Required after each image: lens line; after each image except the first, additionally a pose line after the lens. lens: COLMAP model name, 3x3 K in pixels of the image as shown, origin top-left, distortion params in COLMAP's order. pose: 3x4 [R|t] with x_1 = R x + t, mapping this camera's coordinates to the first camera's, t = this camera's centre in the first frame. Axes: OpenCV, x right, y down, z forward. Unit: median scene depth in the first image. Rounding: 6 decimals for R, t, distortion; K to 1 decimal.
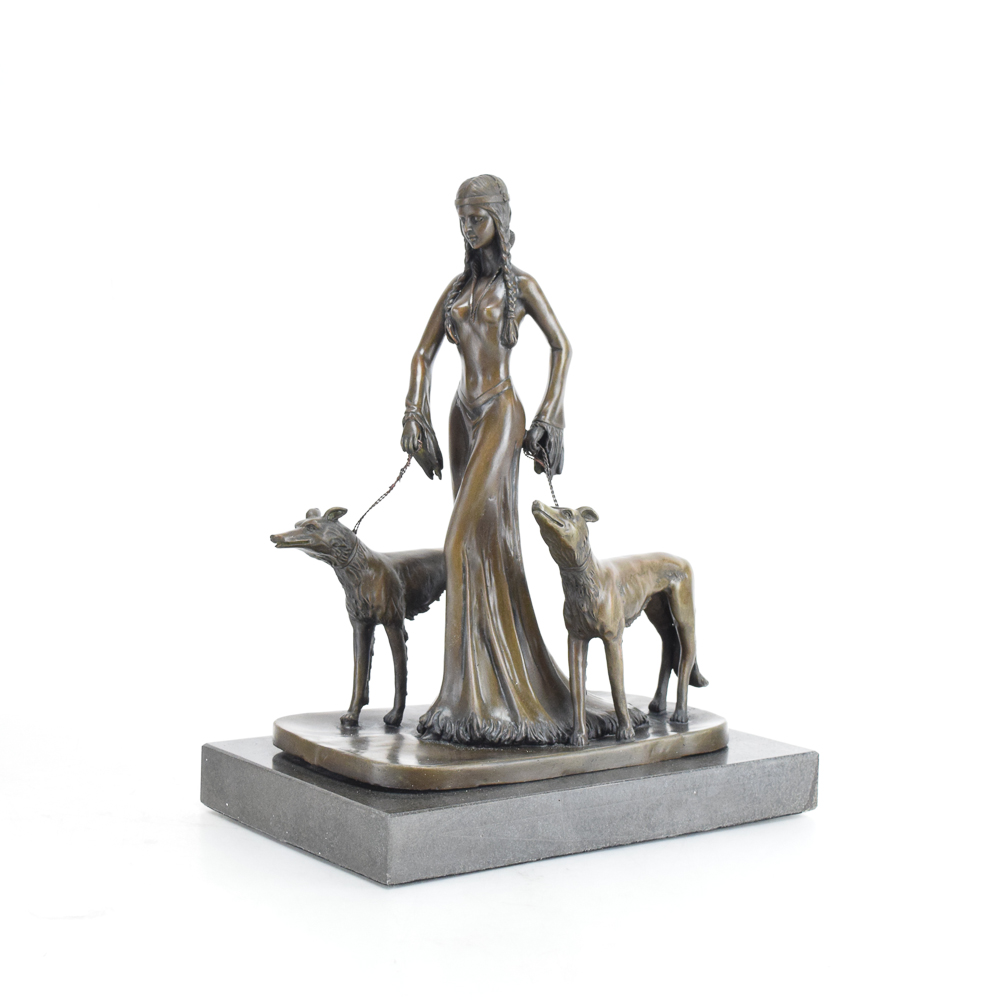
lens RADIAL K [[1855.3, 0, 500.0], [0, 1855.3, 500.0], [0, 0, 1]] dist [-0.018028, -0.016750]
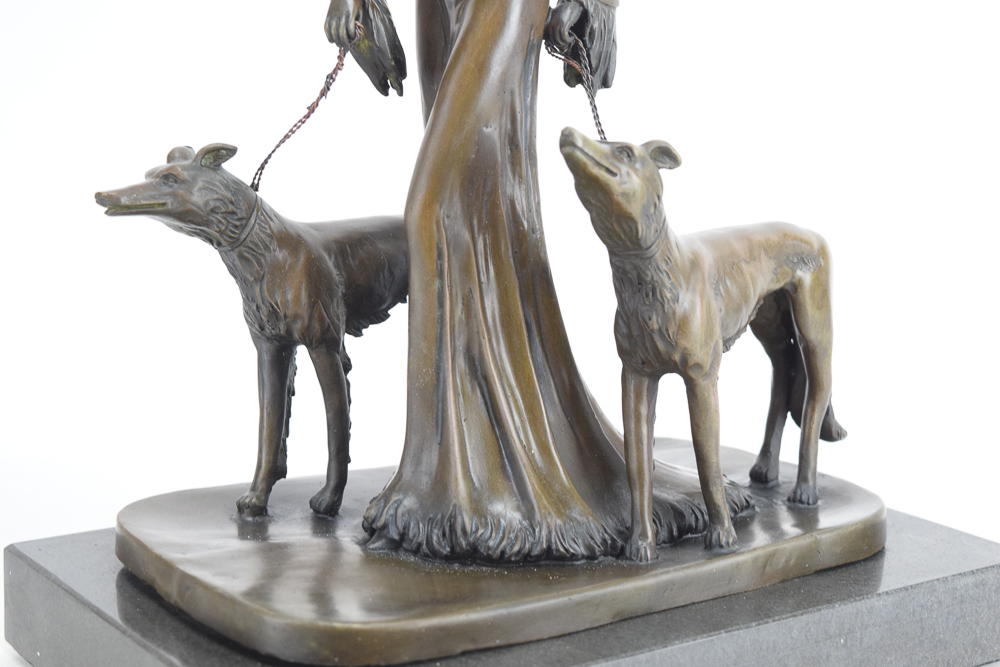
lens RADIAL K [[1830.5, 0, 500.0], [0, 1830.5, 333.5], [0, 0, 1]] dist [0.013491, 0.016128]
pose [[0.999851, 0.000989, -0.017225, 0.008564], [0.000624, 0.995630, 0.093383, 0.009451], [0.017242, -0.093380, 0.995481, 0.436274]]
